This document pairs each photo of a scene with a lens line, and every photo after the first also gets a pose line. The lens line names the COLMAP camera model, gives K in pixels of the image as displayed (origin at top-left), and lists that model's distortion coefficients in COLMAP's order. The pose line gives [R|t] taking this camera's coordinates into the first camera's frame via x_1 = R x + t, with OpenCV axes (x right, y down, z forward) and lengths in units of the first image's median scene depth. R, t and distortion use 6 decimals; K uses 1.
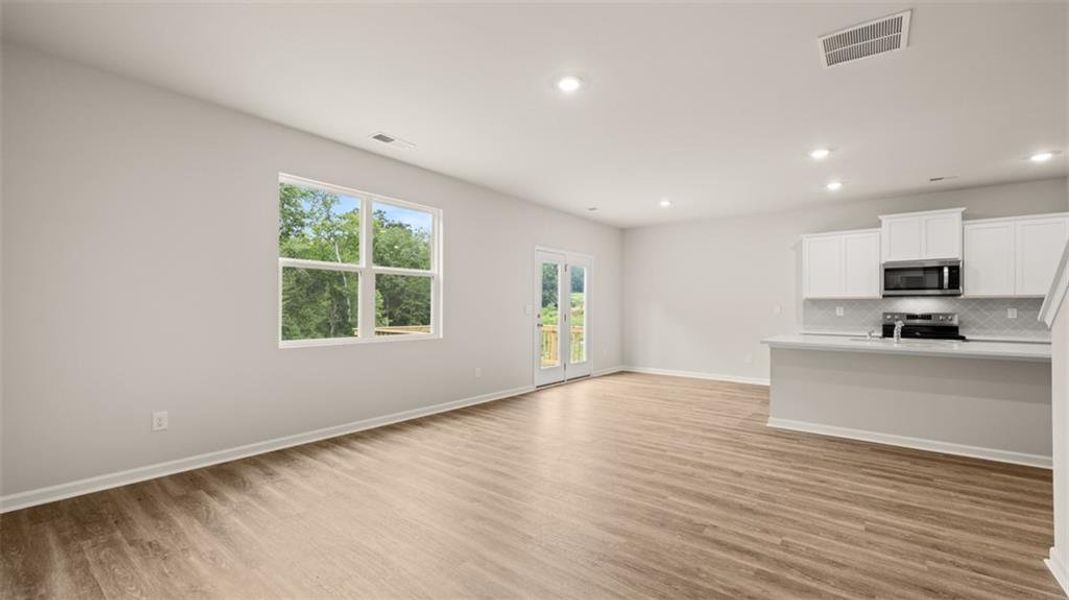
lens RADIAL K [[457.2, 0, 528.3], [0, 457.2, 303.5], [0, 0, 1]] dist [0.006763, -0.000626]
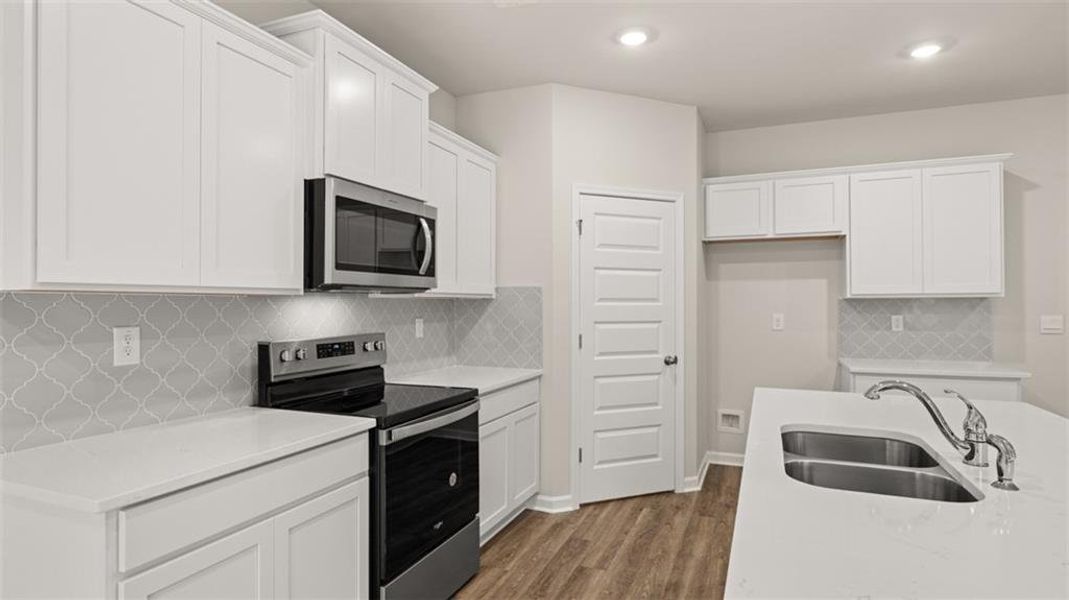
lens RADIAL K [[572.1, 0, 530.3], [0, 572.1, 304.1], [0, 0, 1]] dist [0.005184, -0.000535]
pose [[-0.265840, -0.005783, 0.964000, 0.399436], [-0.006451, 0.999970, 0.004220, -0.008616], [-0.963996, -0.005097, -0.265870, 1.021973]]
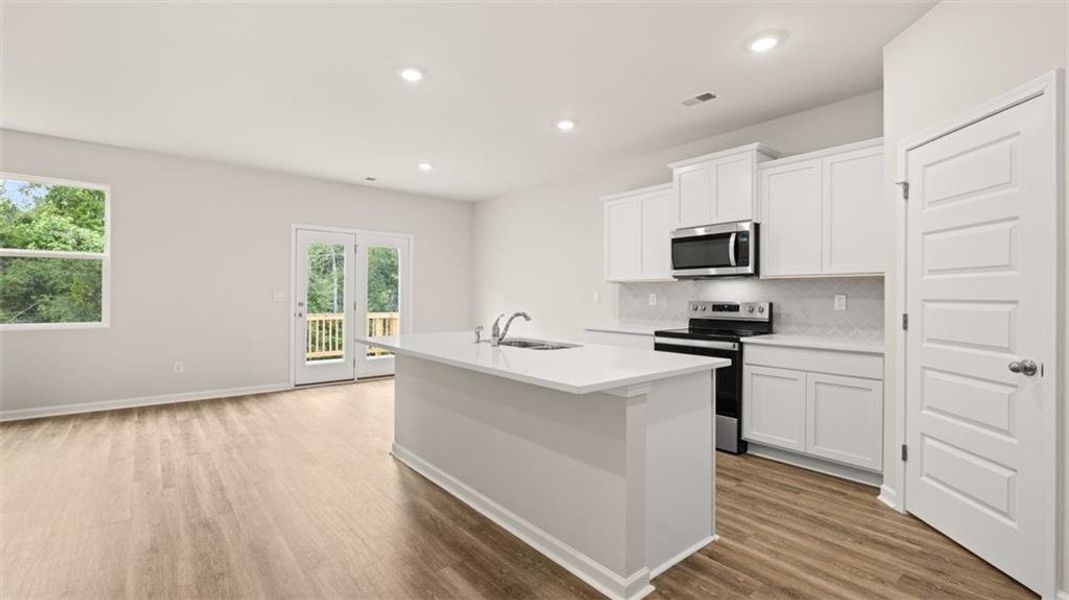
lens RADIAL K [[457.2, 0, 521.0], [0, 457.2, 297.0], [0, 0, 1]] dist [0.006763, -0.000626]
pose [[0.973765, 0.000441, -0.227557, 0.743609], [0.001470, 0.999965, 0.008226, 0.007497], [0.227552, -0.008344, 0.973730, 0.270986]]
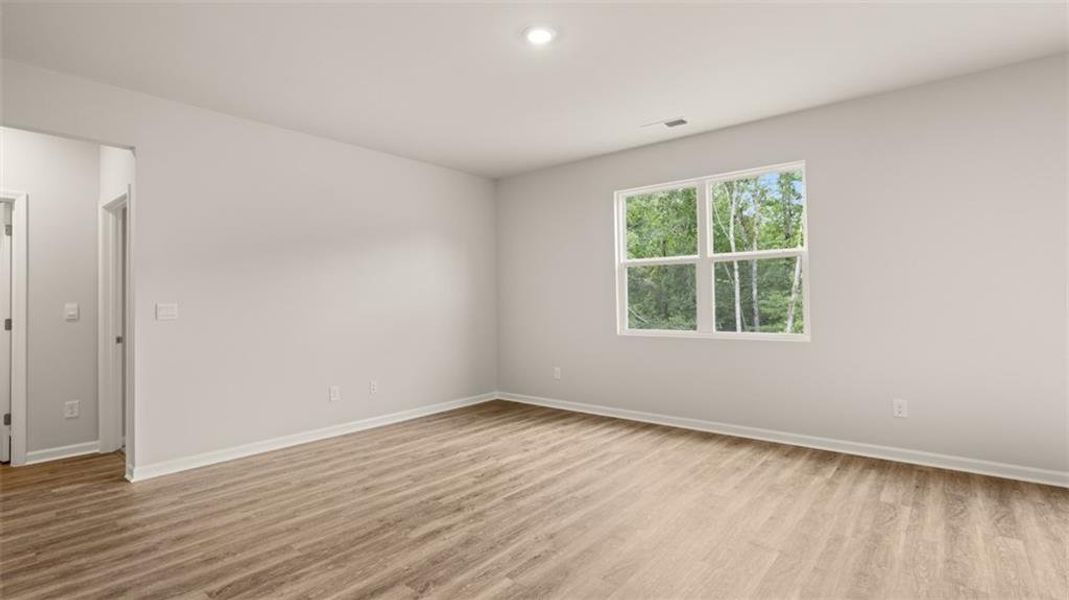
lens RADIAL K [[503.7, 0, 530.4], [0, 503.7, 296.2], [0, 0, 1]] dist [0.000157, 0.000819]
pose [[-0.035360, -0.013425, -0.999284, 0.549395], [0.025959, 0.999560, -0.014347, 0.004658], [0.999037, -0.026447, -0.034996, 0.549345]]
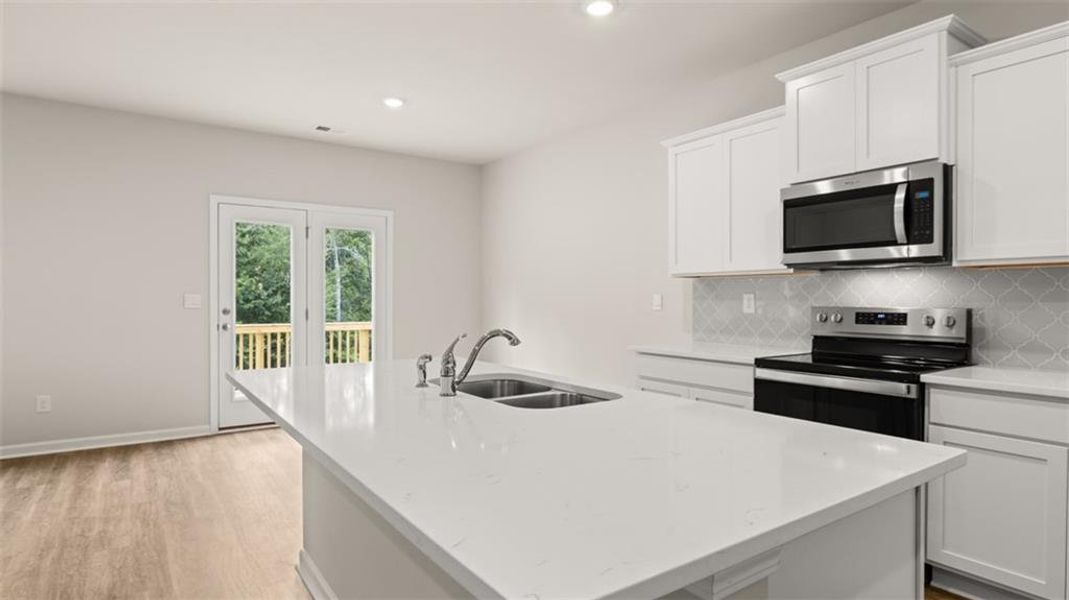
lens RADIAL K [[572.1, 0, 526.2], [0, 572.1, 302.6], [0, 0, 1]] dist [0.005184, -0.000535]
pose [[0.953653, -0.001204, -0.300907, 0.743038], [0.004885, 0.999922, 0.011481, 0.009235], [0.300870, -0.012419, 0.953584, 0.454098]]
